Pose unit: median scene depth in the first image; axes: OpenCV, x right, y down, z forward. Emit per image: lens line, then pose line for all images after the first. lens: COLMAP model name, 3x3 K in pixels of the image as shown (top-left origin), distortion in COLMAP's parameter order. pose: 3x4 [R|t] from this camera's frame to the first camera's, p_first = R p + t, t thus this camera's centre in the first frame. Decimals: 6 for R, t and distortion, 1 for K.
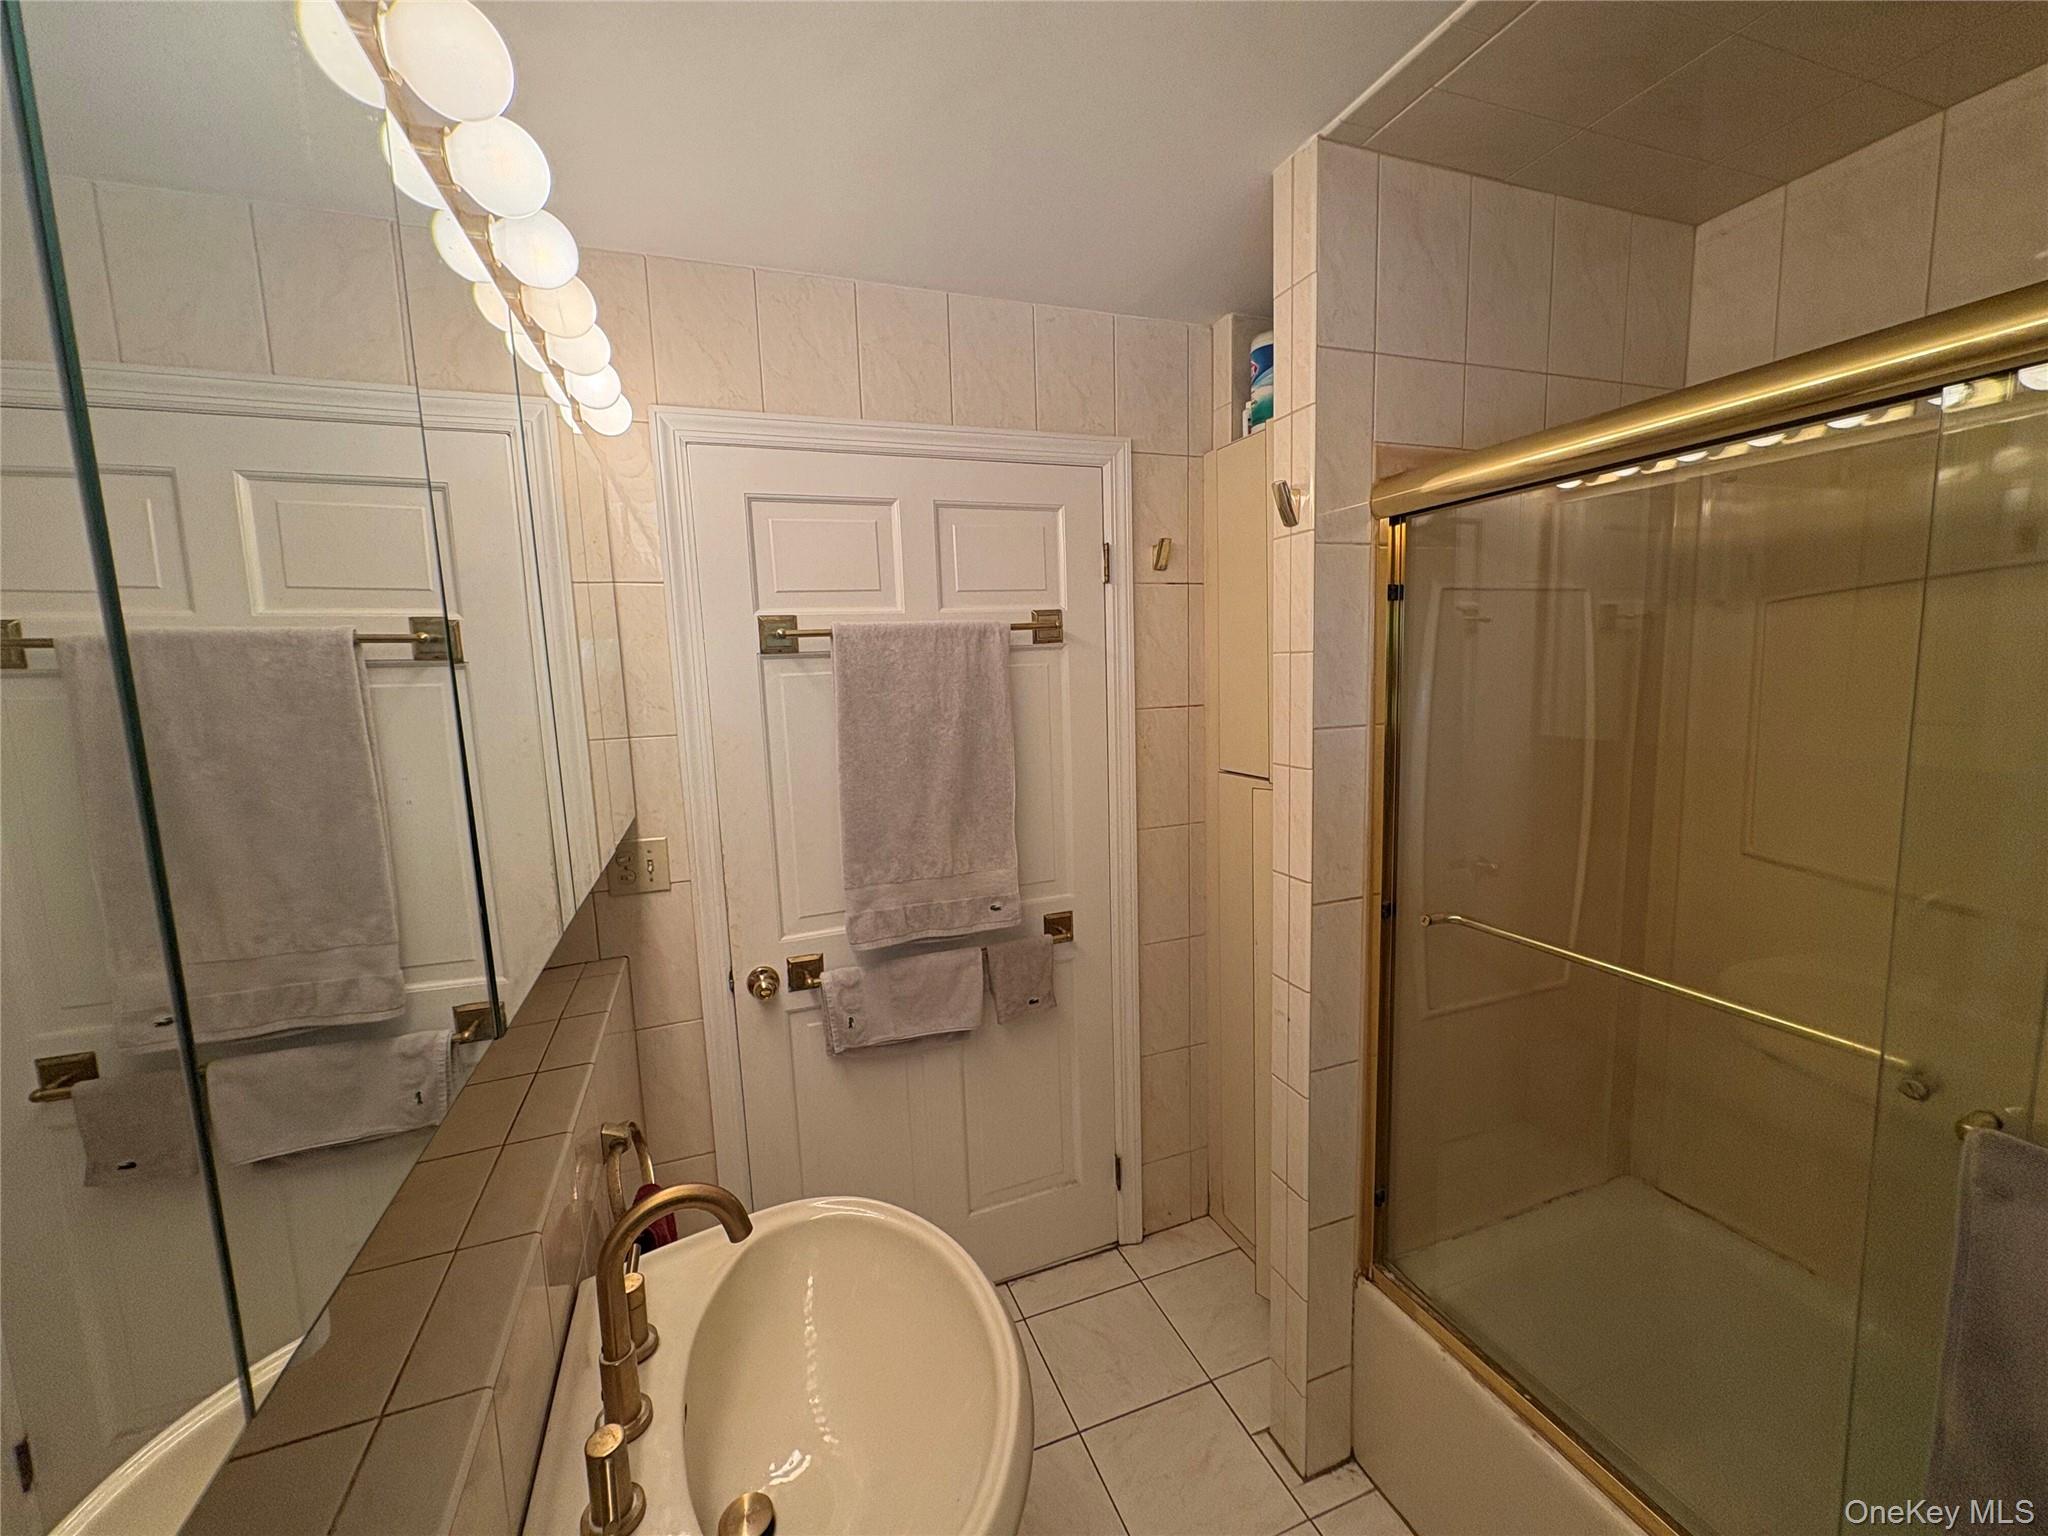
lens RADIAL K [[814.3, 0, 1024.7], [0, 814.3, 772.2], [0, 0, 1]] dist [-0.000936, 0.001110]
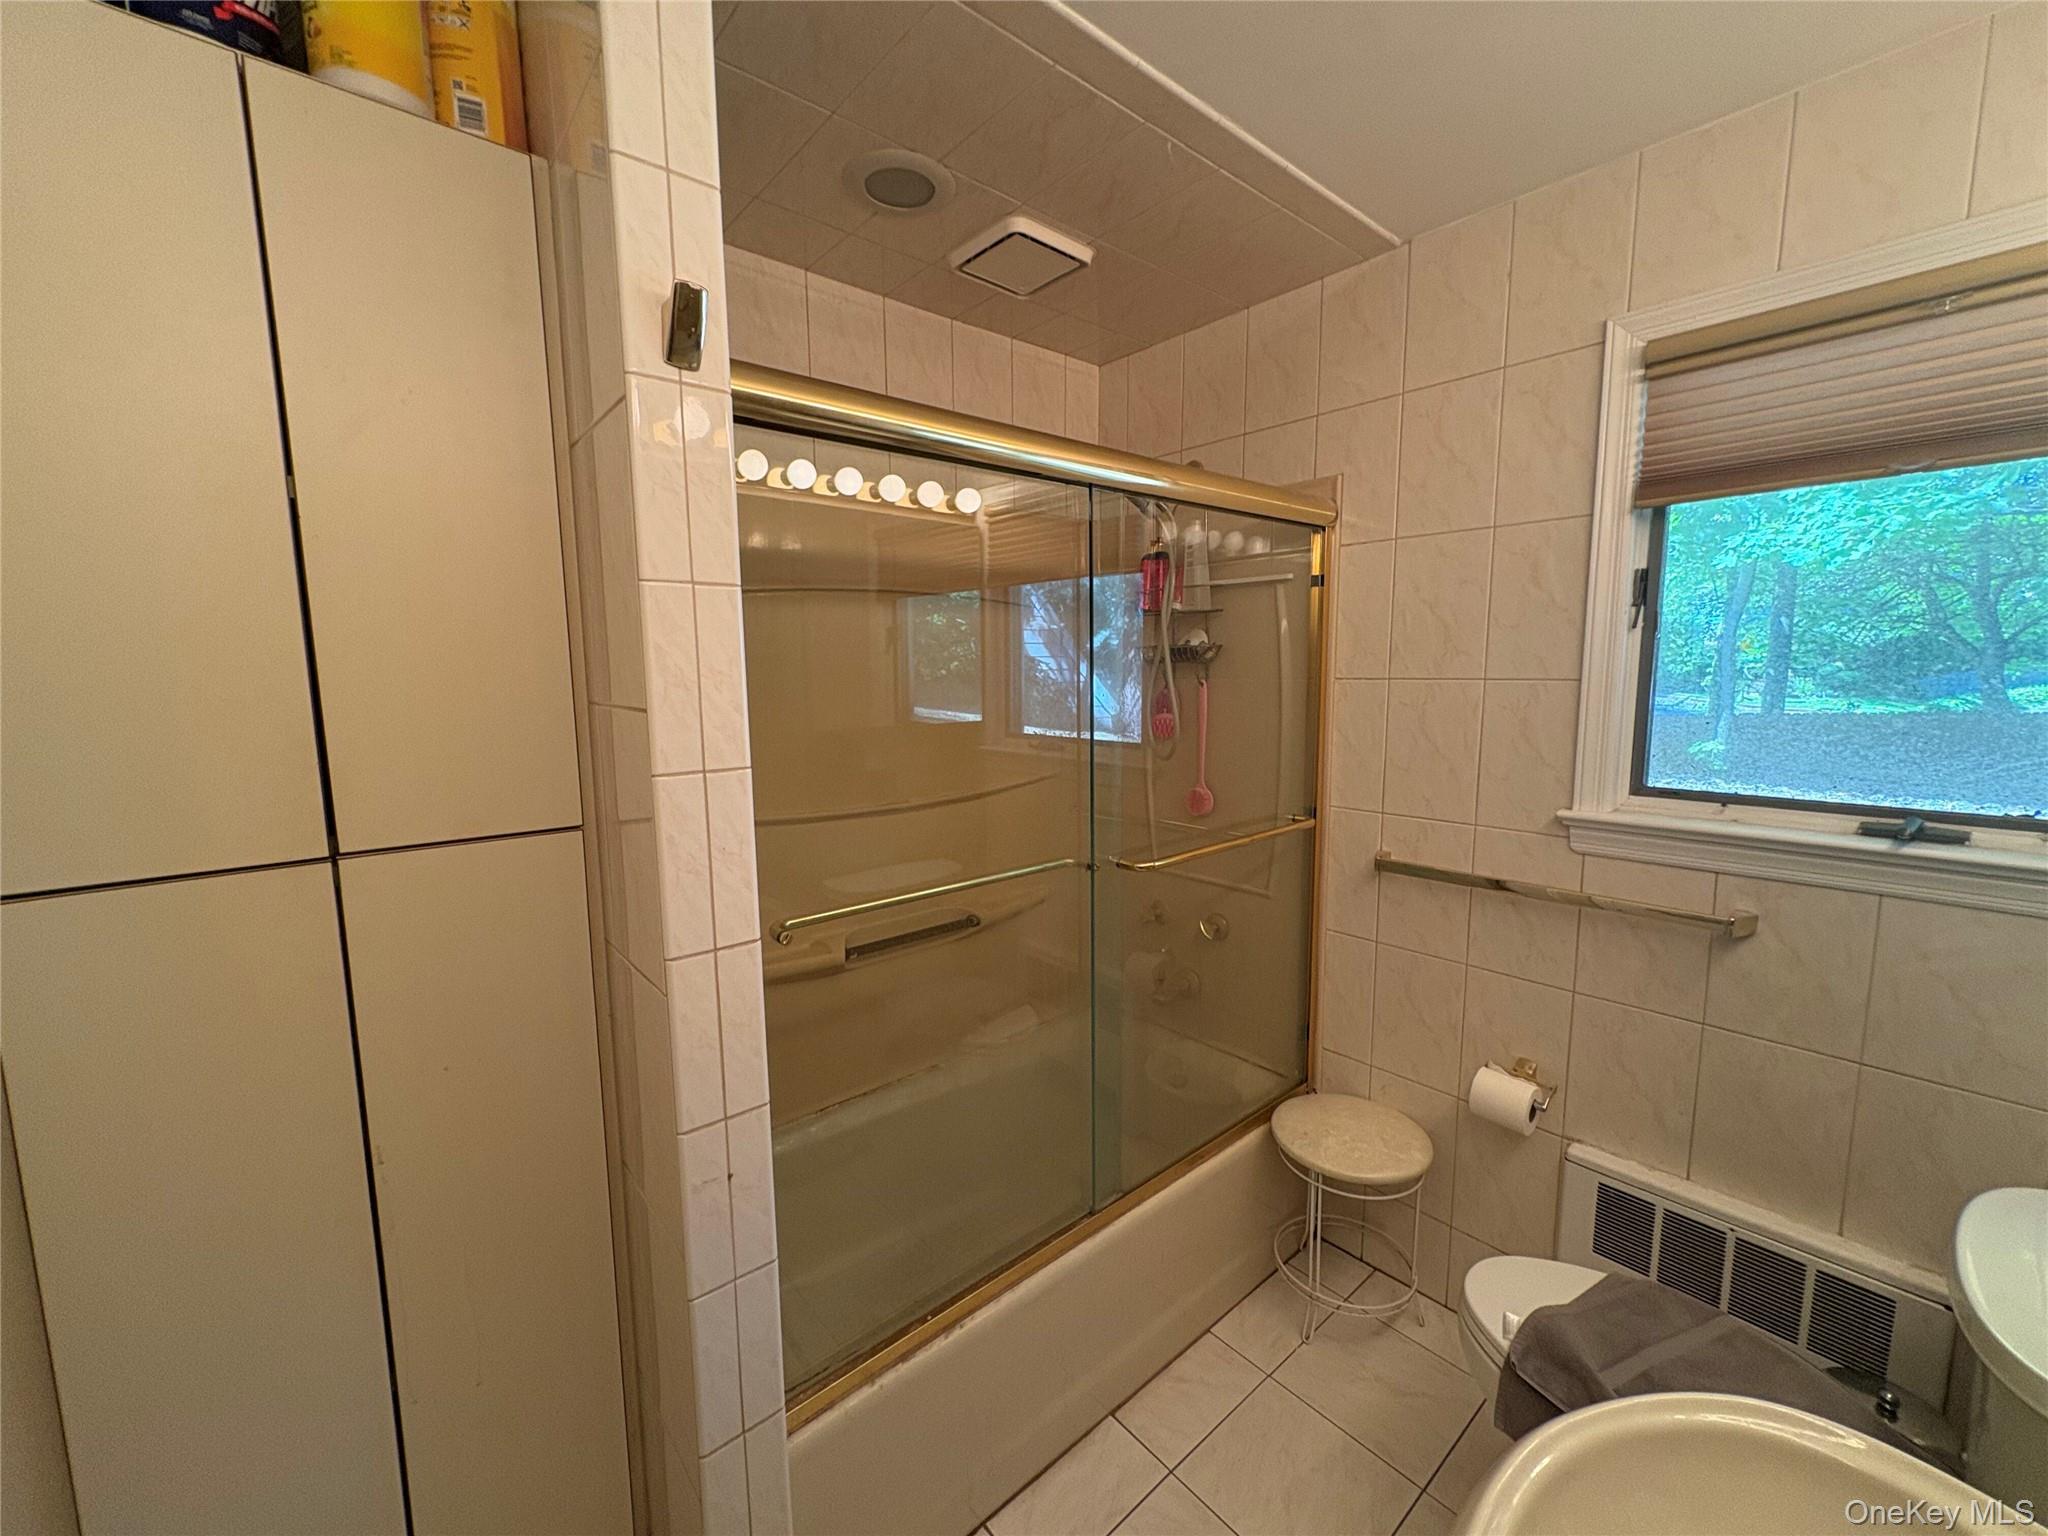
lens RADIAL K [[814.3, 0, 1013.3], [0, 814.3, 773.3], [0, 0, 1]] dist [-0.000936, 0.001110]
pose [[-0.349837, -0.083035, 0.933123, -0.362274], [0.125117, 0.982999, 0.134381, -0.070857], [-0.928418, 0.163761, -0.333500, 1.127070]]
